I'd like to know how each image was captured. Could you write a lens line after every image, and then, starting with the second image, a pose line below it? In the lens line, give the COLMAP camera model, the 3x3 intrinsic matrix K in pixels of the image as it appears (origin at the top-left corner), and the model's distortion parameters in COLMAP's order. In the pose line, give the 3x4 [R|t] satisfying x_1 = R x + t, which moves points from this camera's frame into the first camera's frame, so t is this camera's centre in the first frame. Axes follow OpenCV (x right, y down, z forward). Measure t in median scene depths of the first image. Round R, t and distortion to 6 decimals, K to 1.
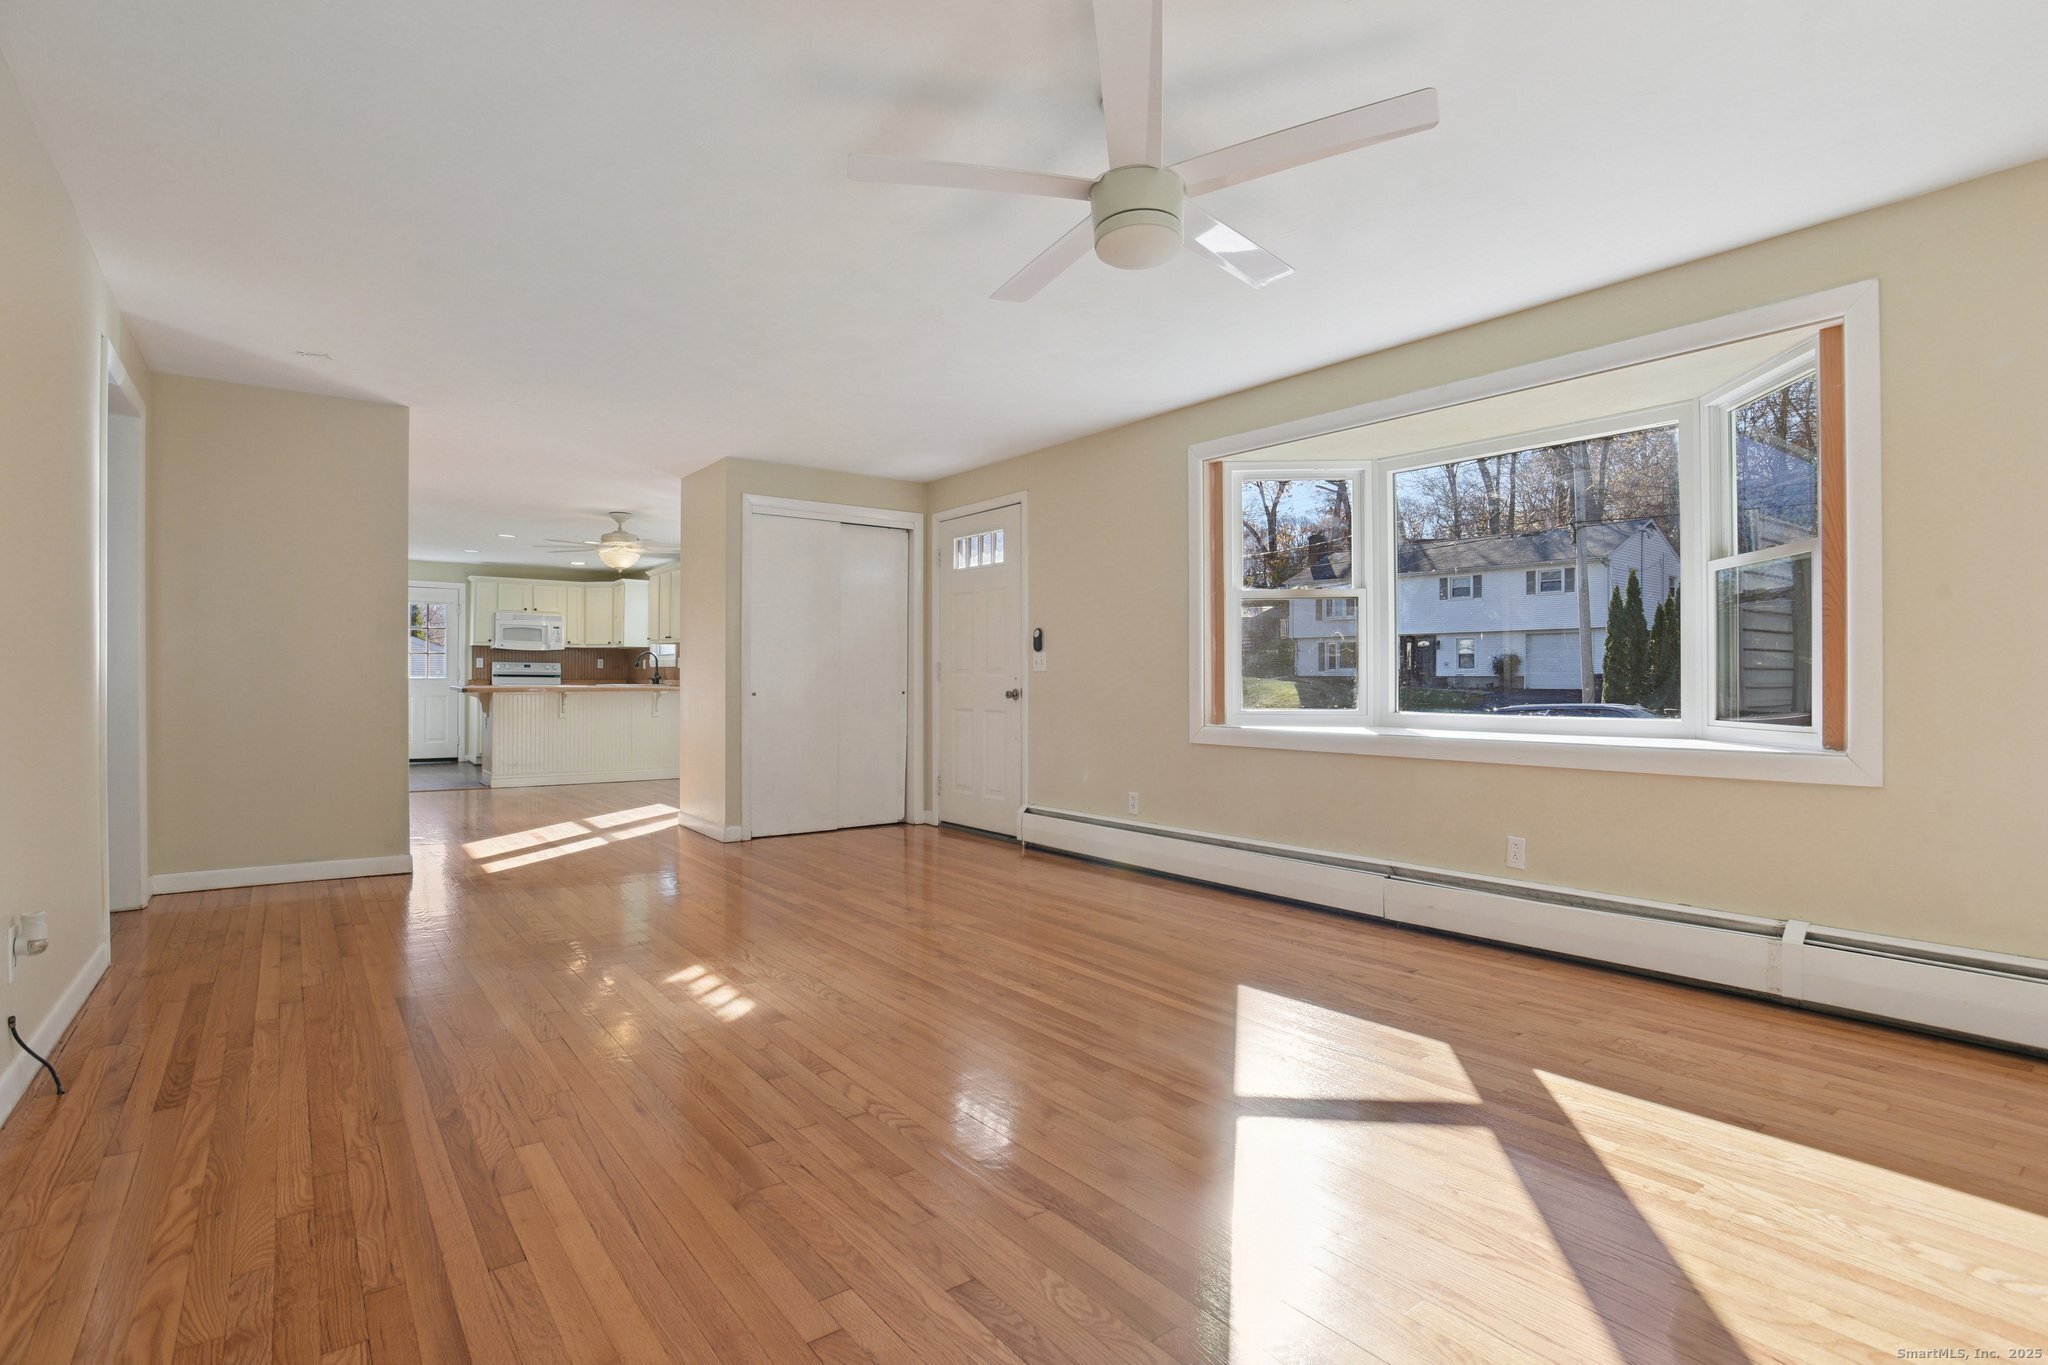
lens RADIAL K [[983.1, 0, 1003.8], [0, 983.1, 666.7], [0, 0, 1]] dist [0.002699, 0.000973]
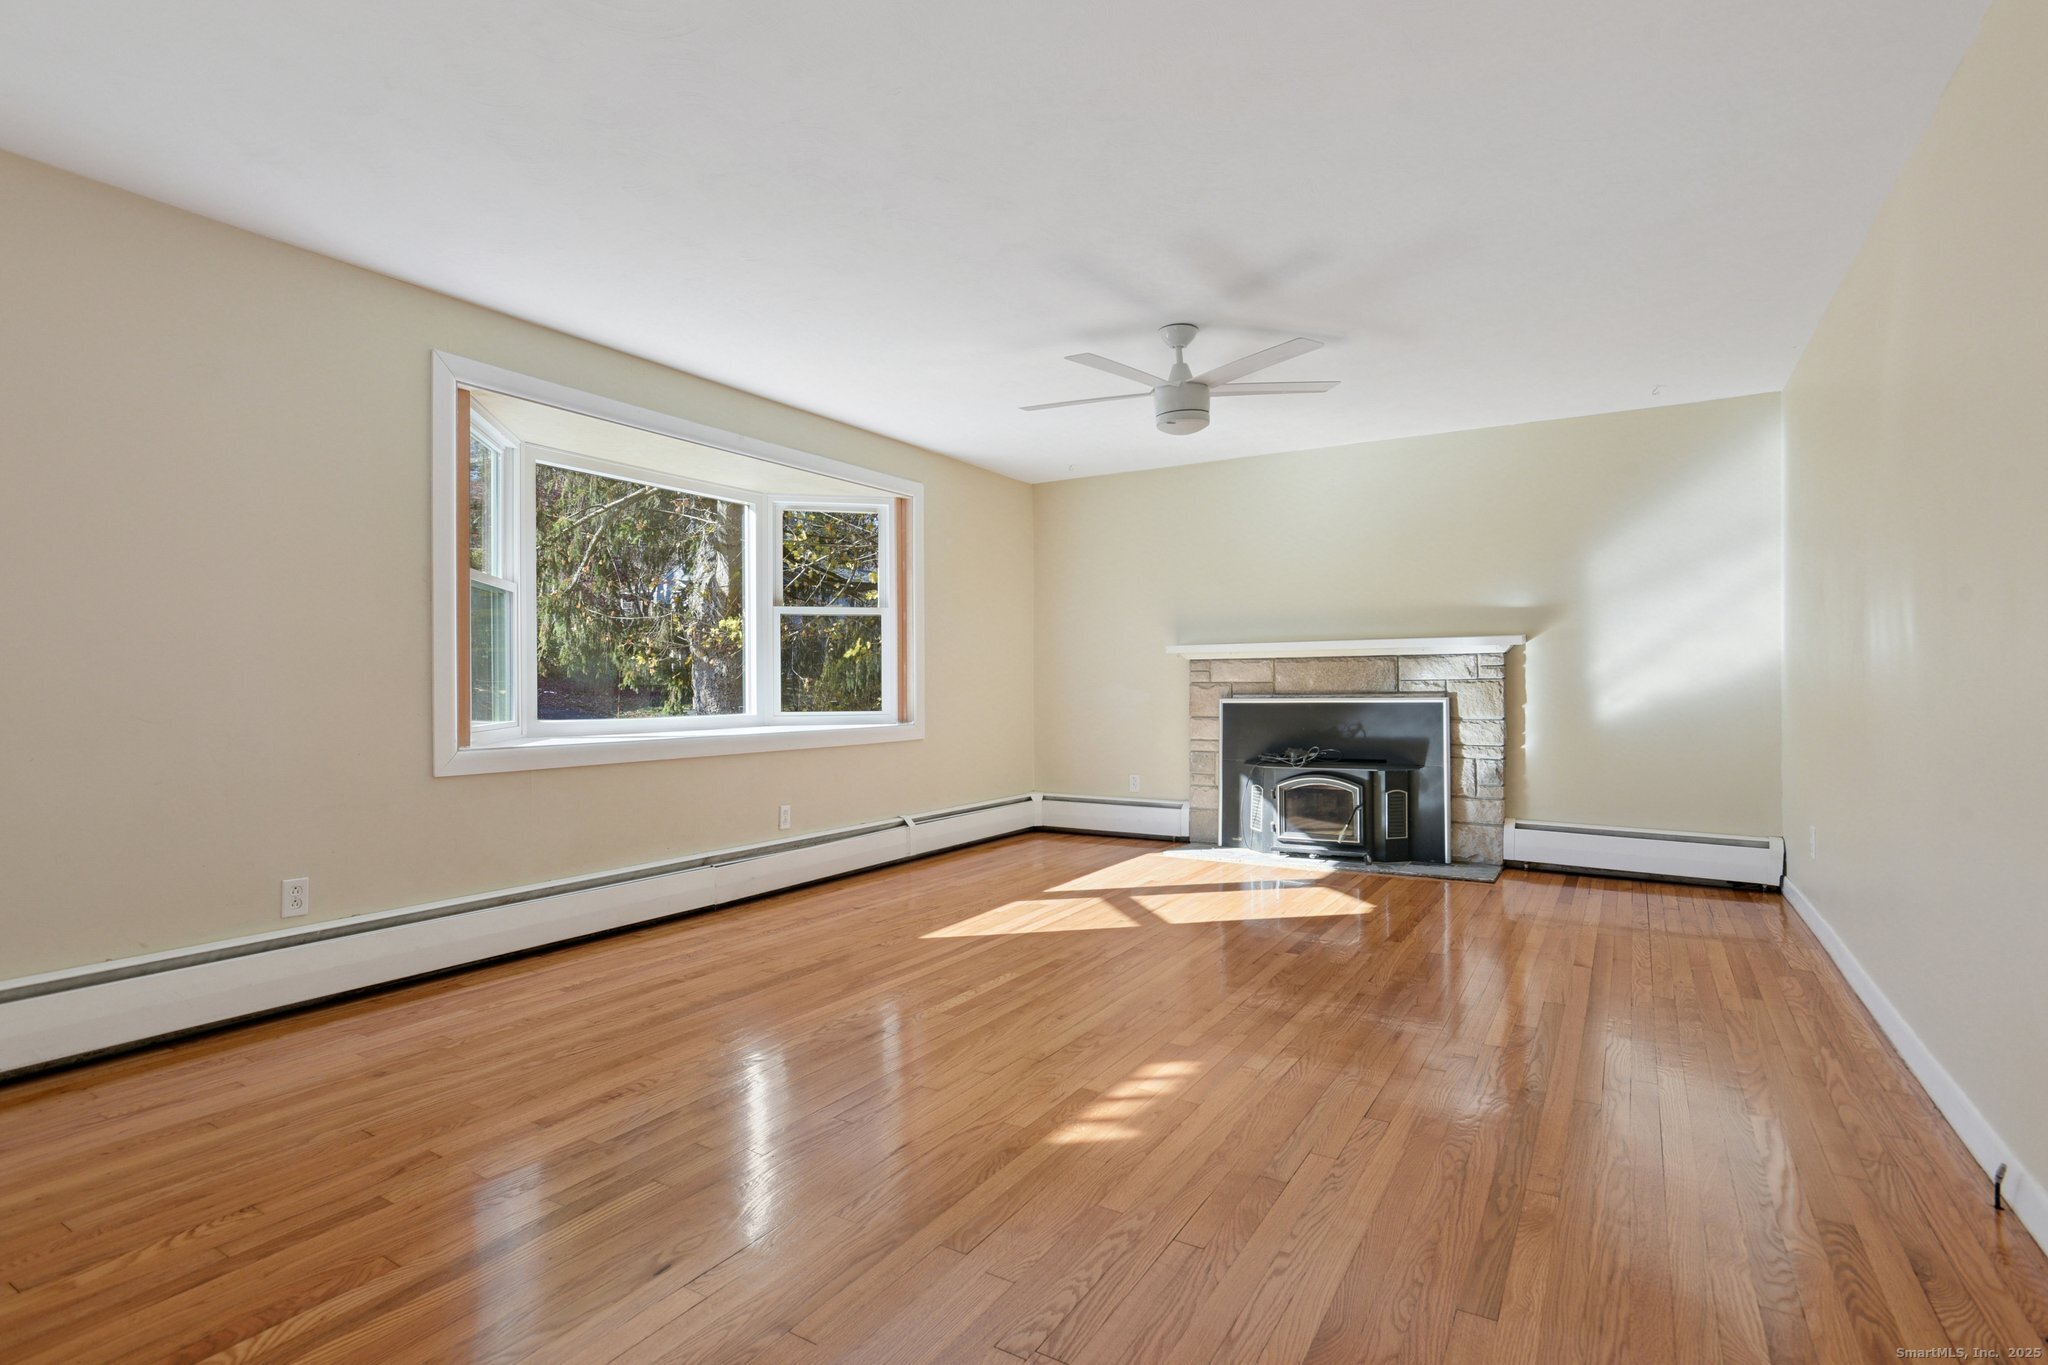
lens RADIAL K [[1005.5, 0, 1017.1], [0, 1005.5, 692.6], [0, 0, 1]] dist [-0.014906, 0.000365]
pose [[-0.375840, -0.001942, 0.926682, -0.925836], [-0.008835, 0.999960, -0.001488, 0.021420], [-0.926642, -0.008746, -0.375843, 1.315598]]
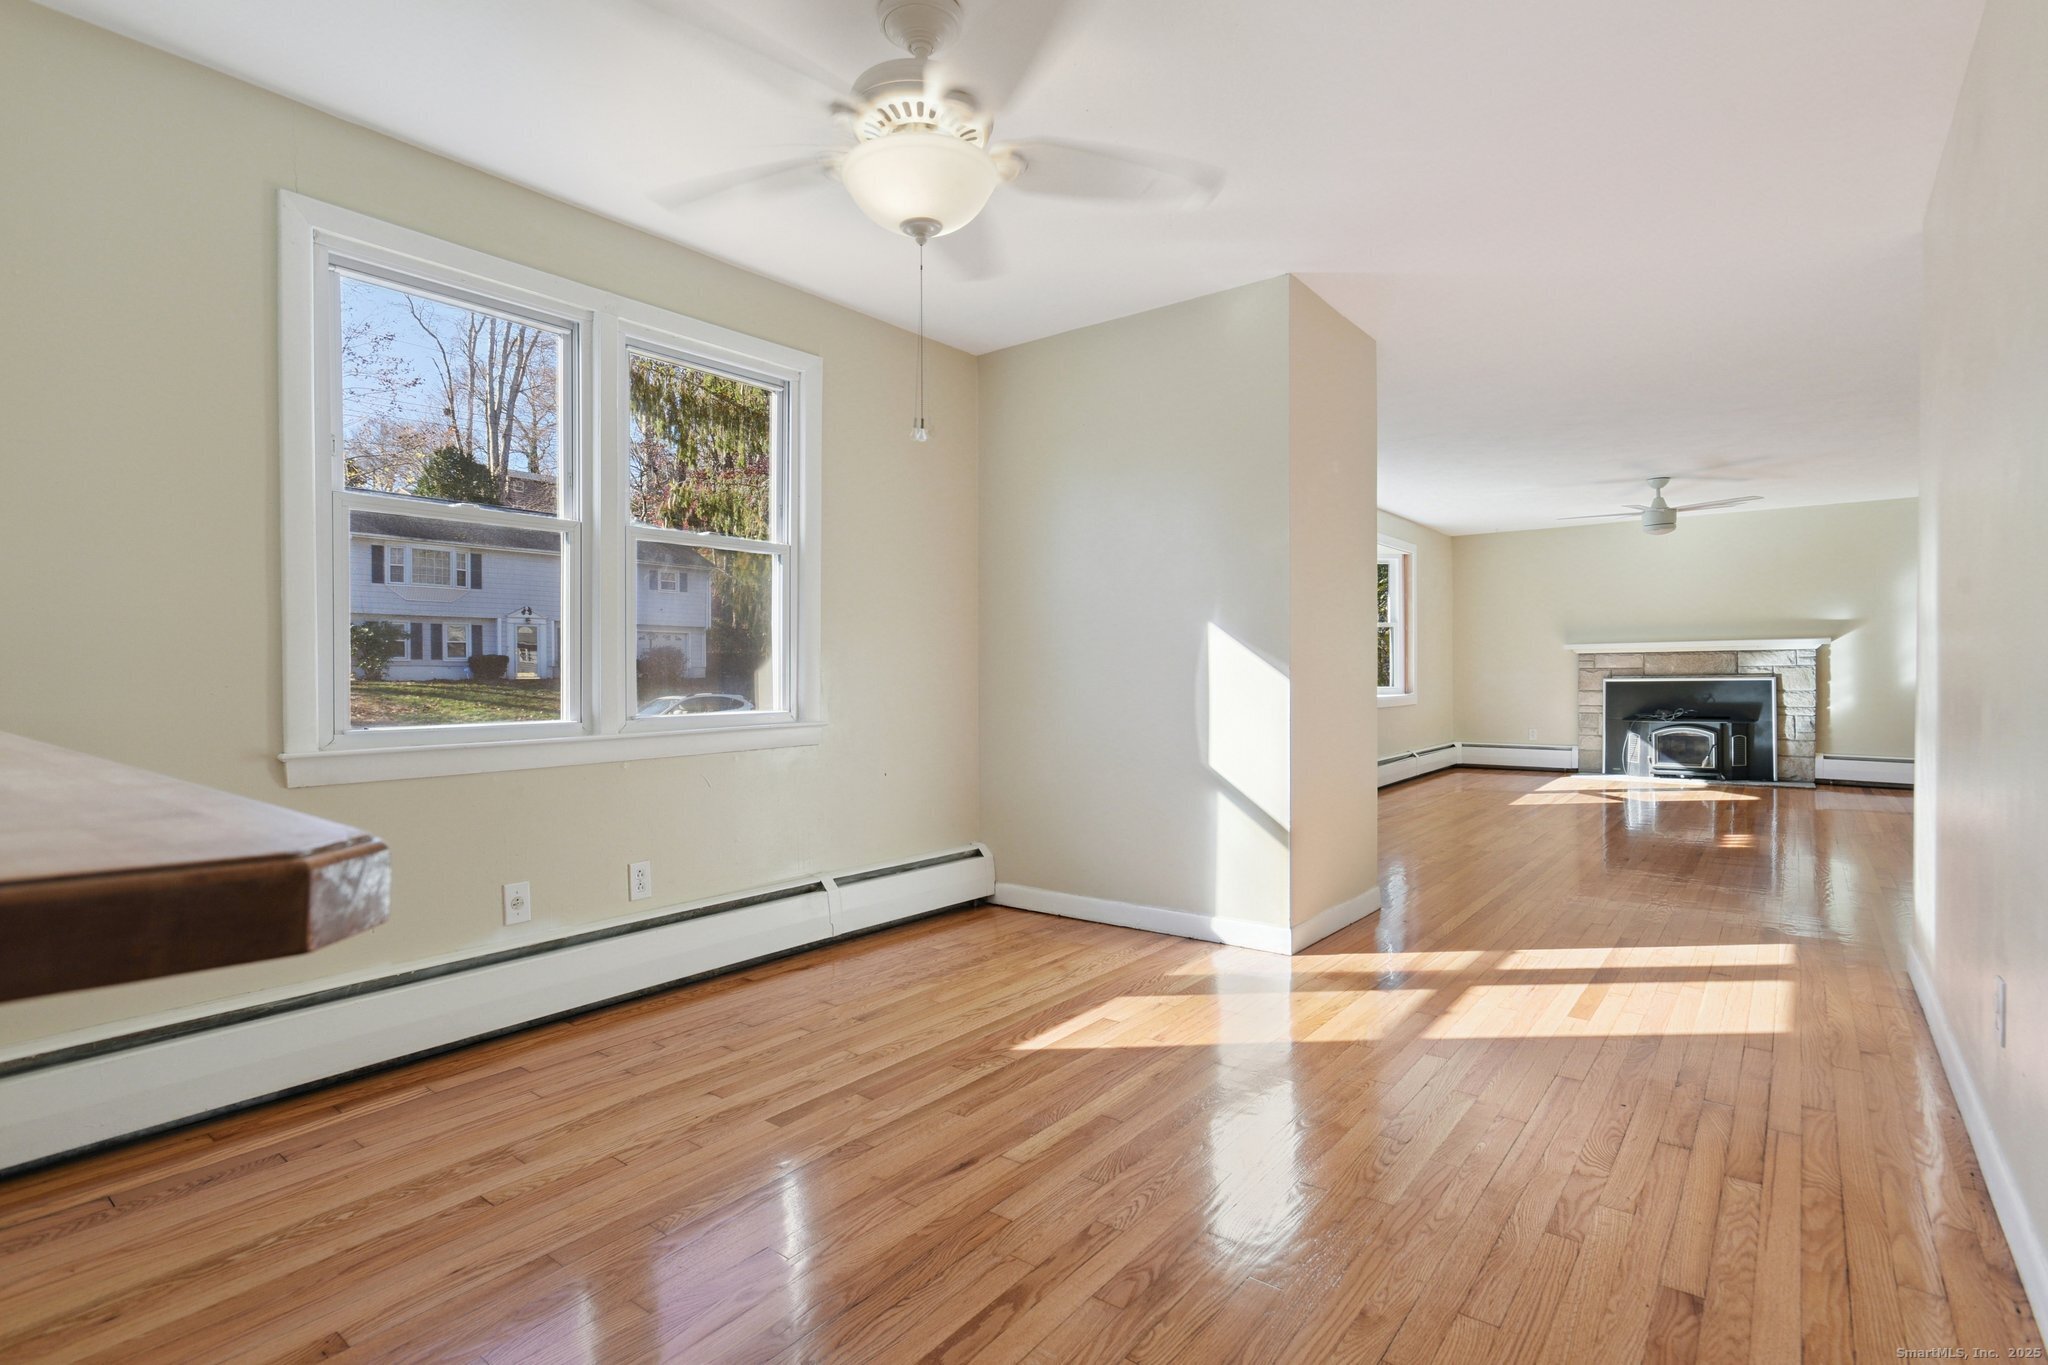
lens RADIAL K [[979.0, 0, 1045.8], [0, 979.0, 683.1], [0, 0, 1]] dist [0.001380, 0.002066]
pose [[-0.276975, -0.005052, 0.960864, -1.586036], [-0.006711, 0.999972, 0.003323, 0.040048], [-0.960854, -0.005528, -0.277001, 2.554086]]
